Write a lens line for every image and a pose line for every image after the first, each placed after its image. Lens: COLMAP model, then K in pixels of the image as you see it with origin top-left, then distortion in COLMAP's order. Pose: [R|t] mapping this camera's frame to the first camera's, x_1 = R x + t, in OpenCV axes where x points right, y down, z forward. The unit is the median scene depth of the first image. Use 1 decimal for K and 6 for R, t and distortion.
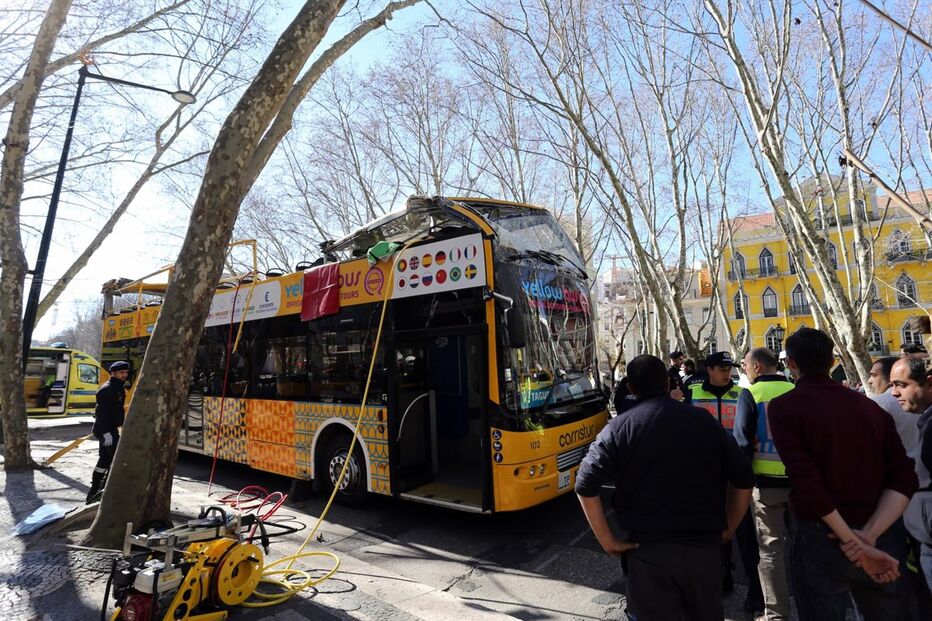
lens RADIAL K [[494.1, 0, 466.0], [0, 494.1, 310.5], [0, 0, 1]] dist [-0.070352, 0.024325]
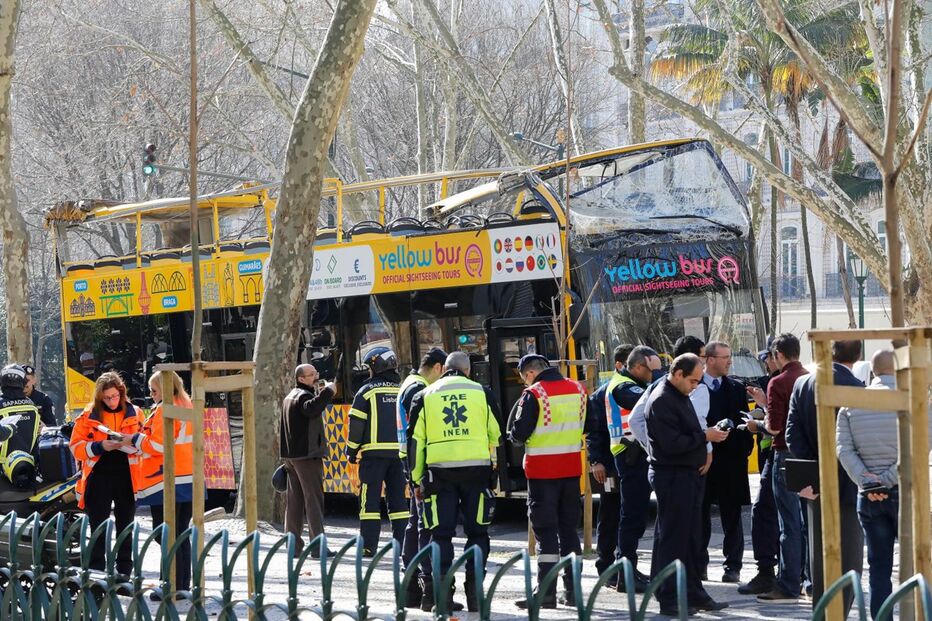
lens RADIAL K [[3166.3, 0, 466.0], [0, 3166.3, 310.5], [0, 0, 1]] dist [-1.369470, 1.999537]
pose [[0.937686, -0.049474, -0.343943, 1.835202], [0.095680, 0.988311, 0.118687, -0.681984], [0.334051, -0.144200, 0.931459, -4.503551]]
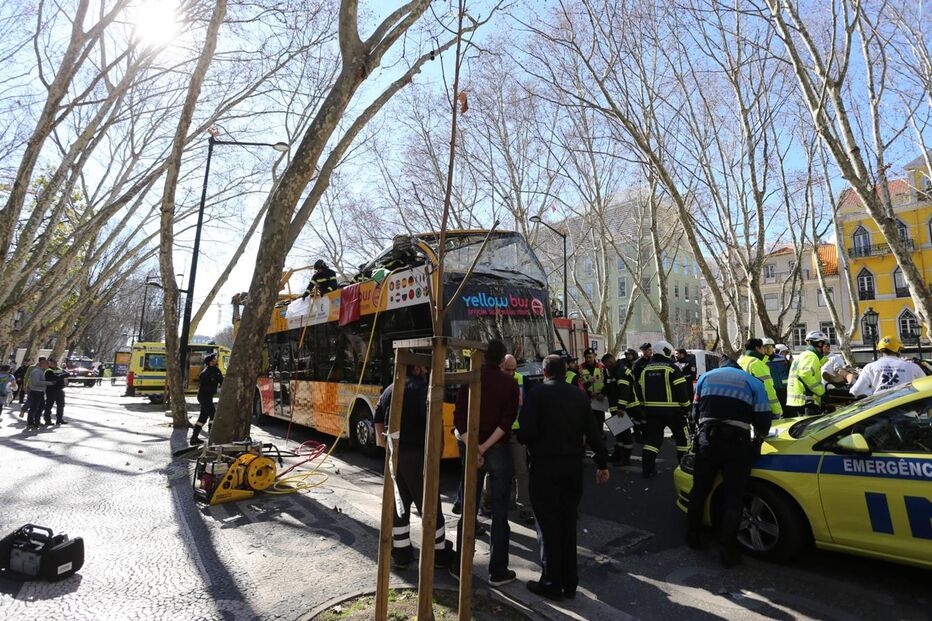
lens RADIAL K [[486.0, 0, 446.7], [0, 486.0, 317.1], [0, 0, 1]] dist [-0.060201, 0.001898]
pose [[0.962039, -0.025976, -0.271674, 0.408045], [0.035544, 0.998907, 0.030356, -0.040848], [0.270588, -0.038859, 0.961911, -0.303187]]
